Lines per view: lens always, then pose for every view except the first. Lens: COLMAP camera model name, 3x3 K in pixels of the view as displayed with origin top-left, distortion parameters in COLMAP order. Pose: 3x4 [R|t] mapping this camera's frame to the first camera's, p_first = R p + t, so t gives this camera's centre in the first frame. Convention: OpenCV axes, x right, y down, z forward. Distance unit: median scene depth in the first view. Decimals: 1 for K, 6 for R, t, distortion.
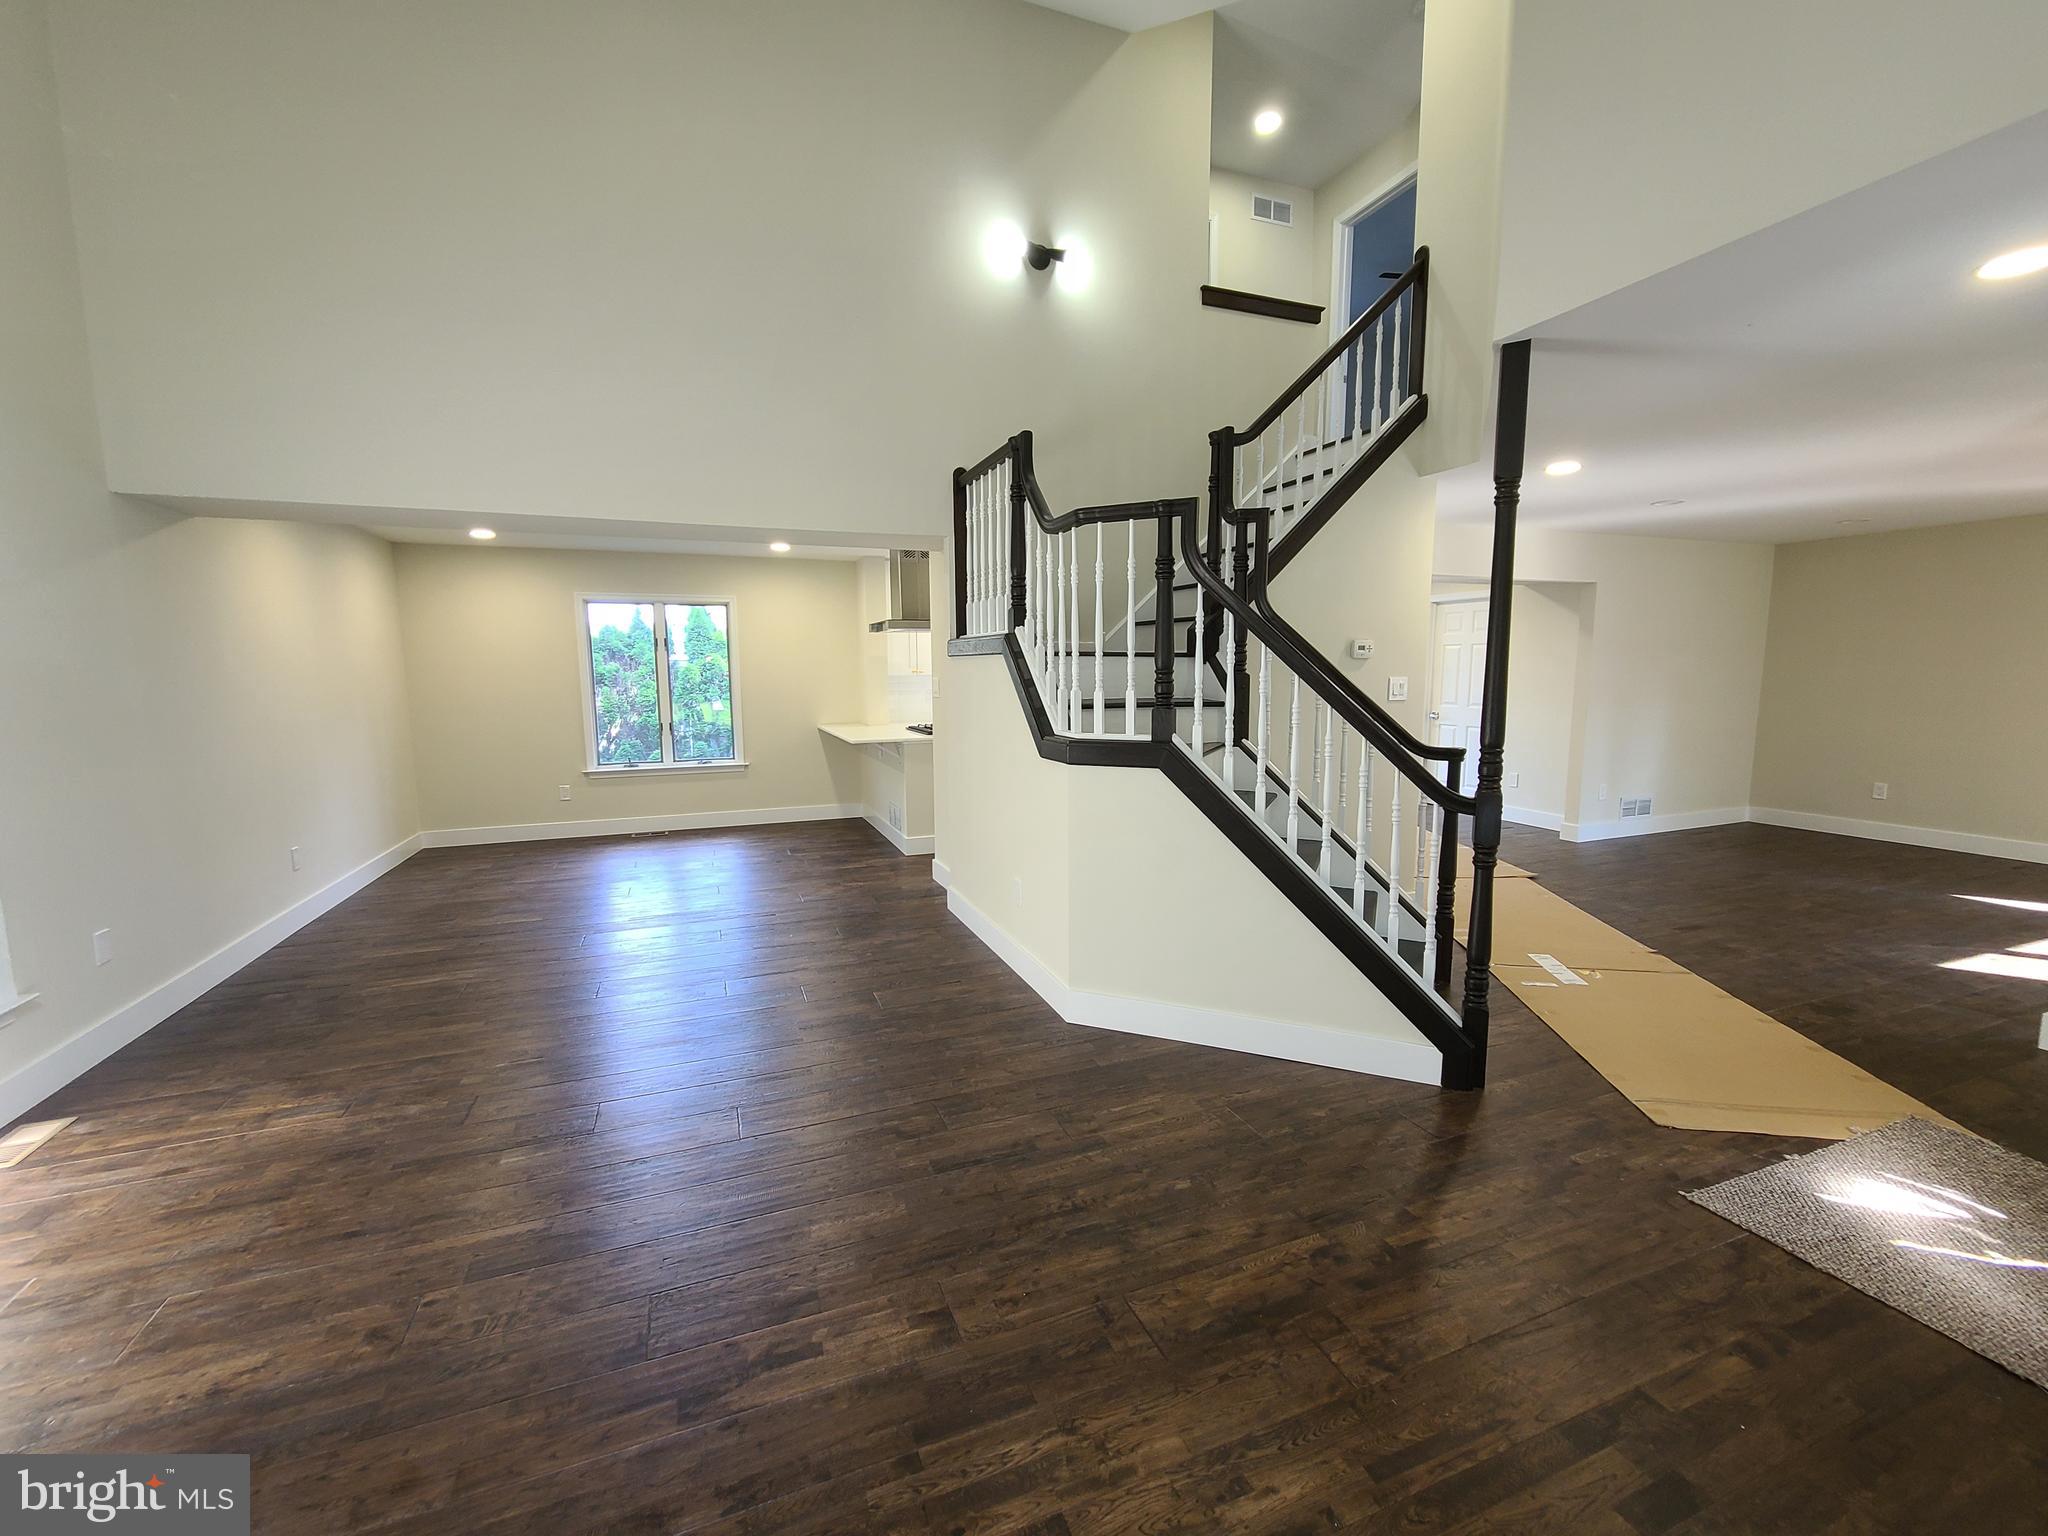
lens RADIAL K [[841.9, 0, 1029.0], [0, 841.9, 773.3], [0, 0, 1]] dist [0.001432, -0.000354]
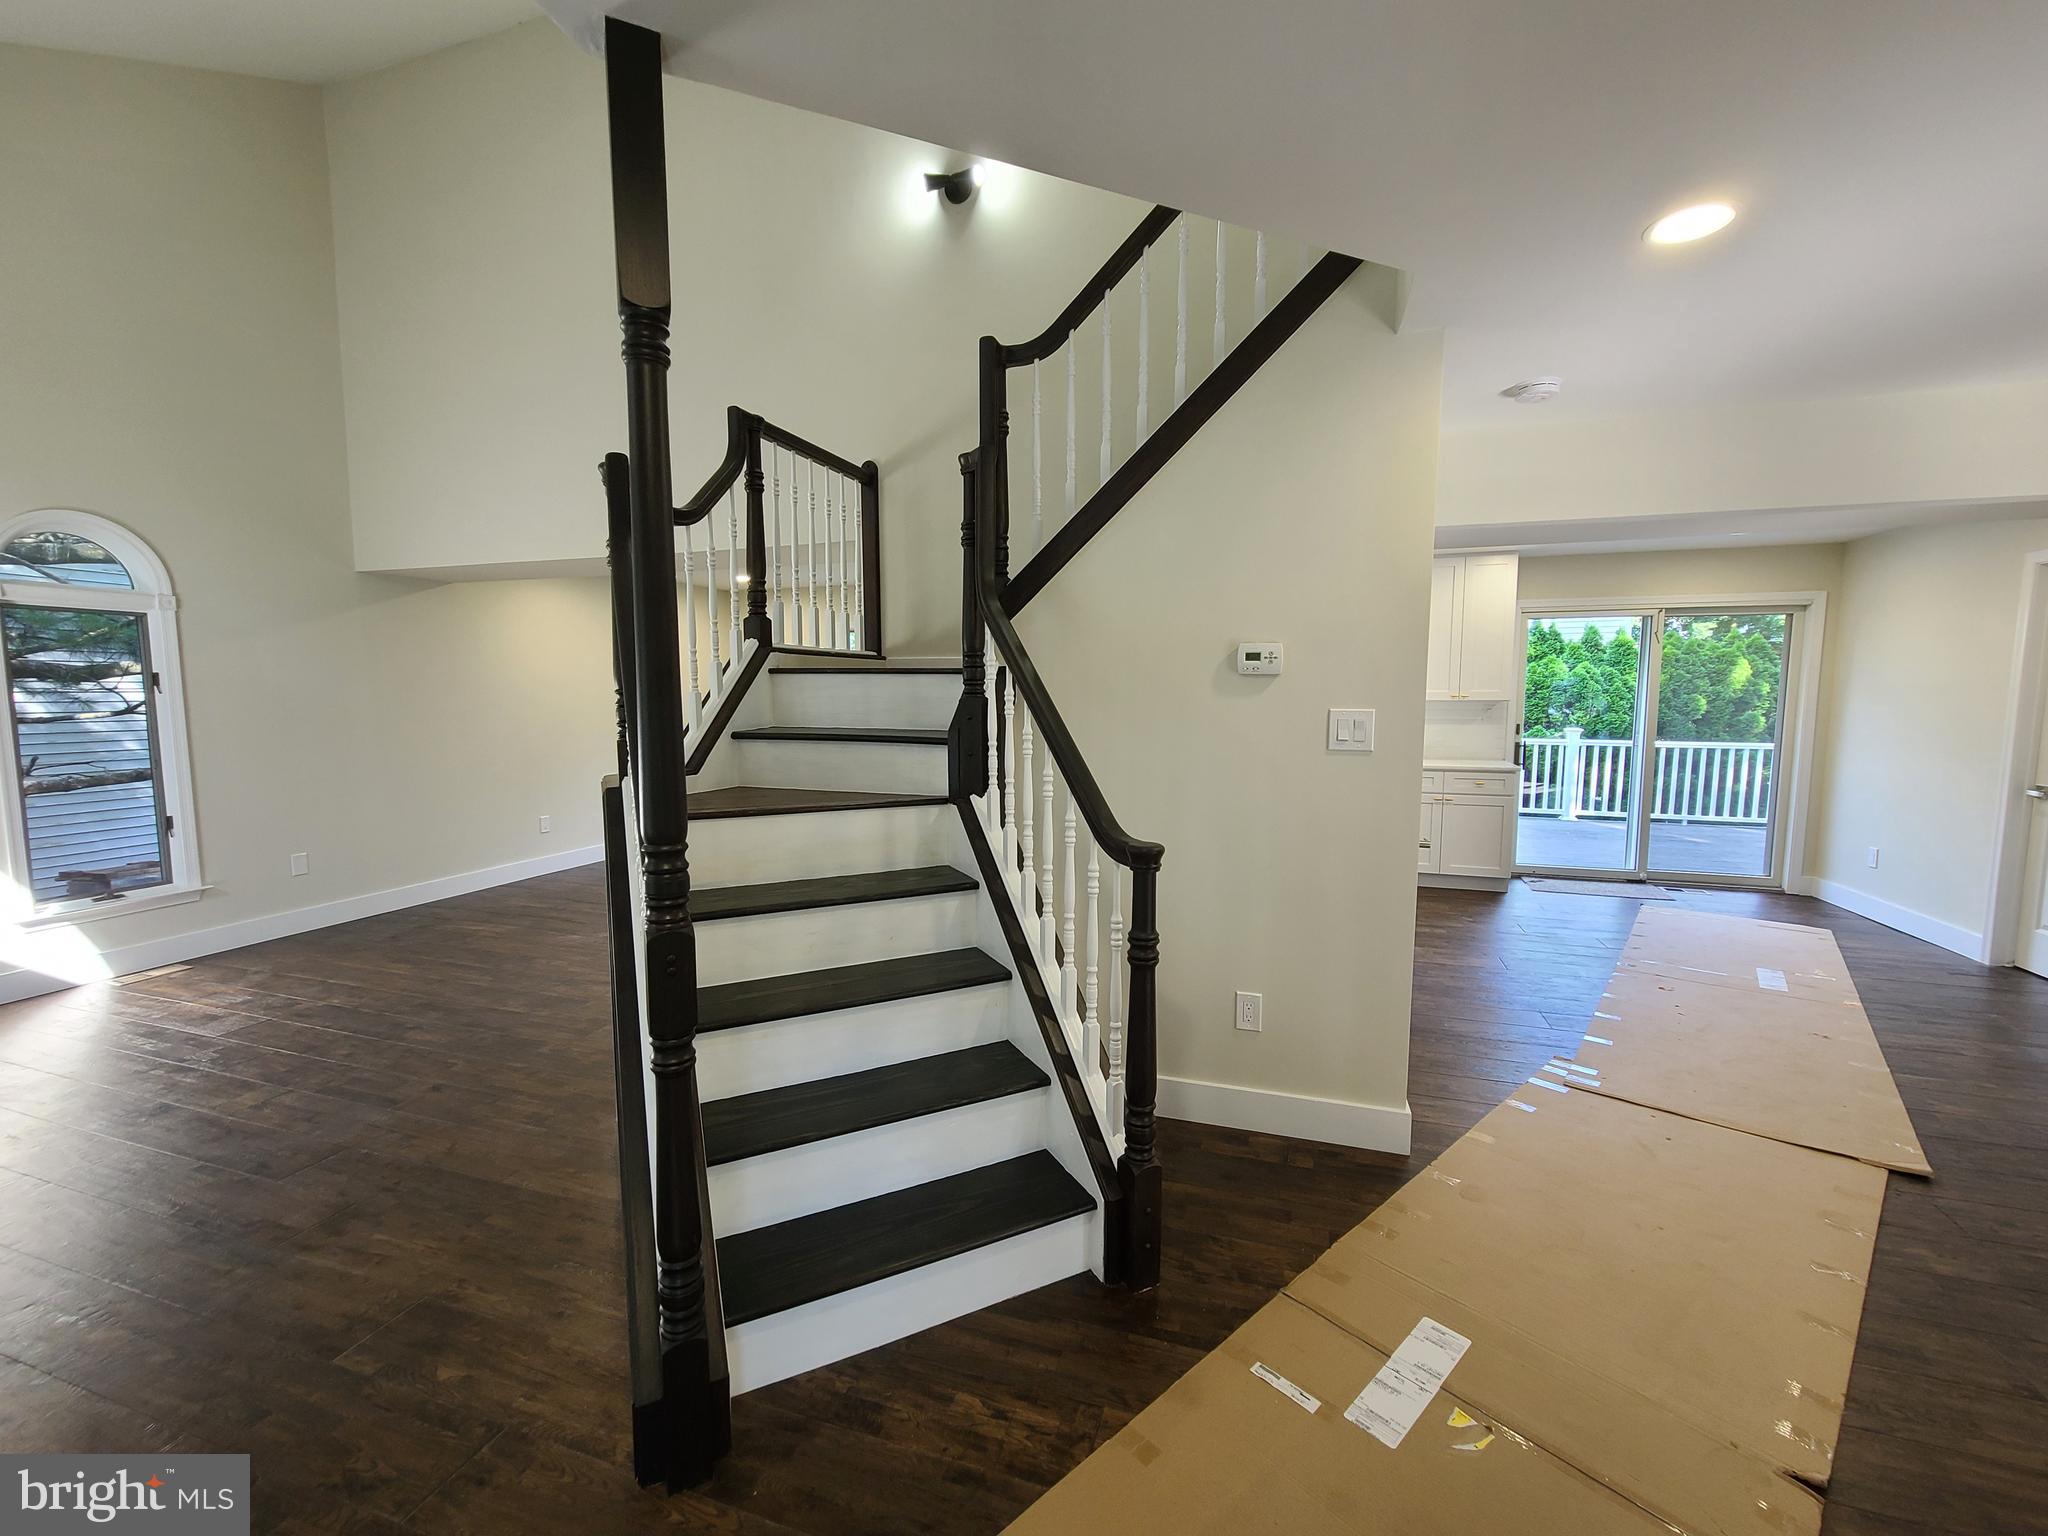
lens RADIAL K [[841.9, 0, 1027.7], [0, 841.9, 772.5], [0, 0, 1]] dist [0.001432, -0.000354]
pose [[0.768088, 0.066912, -0.636839, 0.683228], [-0.085940, 0.996300, 0.001028, -0.060076], [0.634552, 0.053940, 0.770996, 0.486208]]
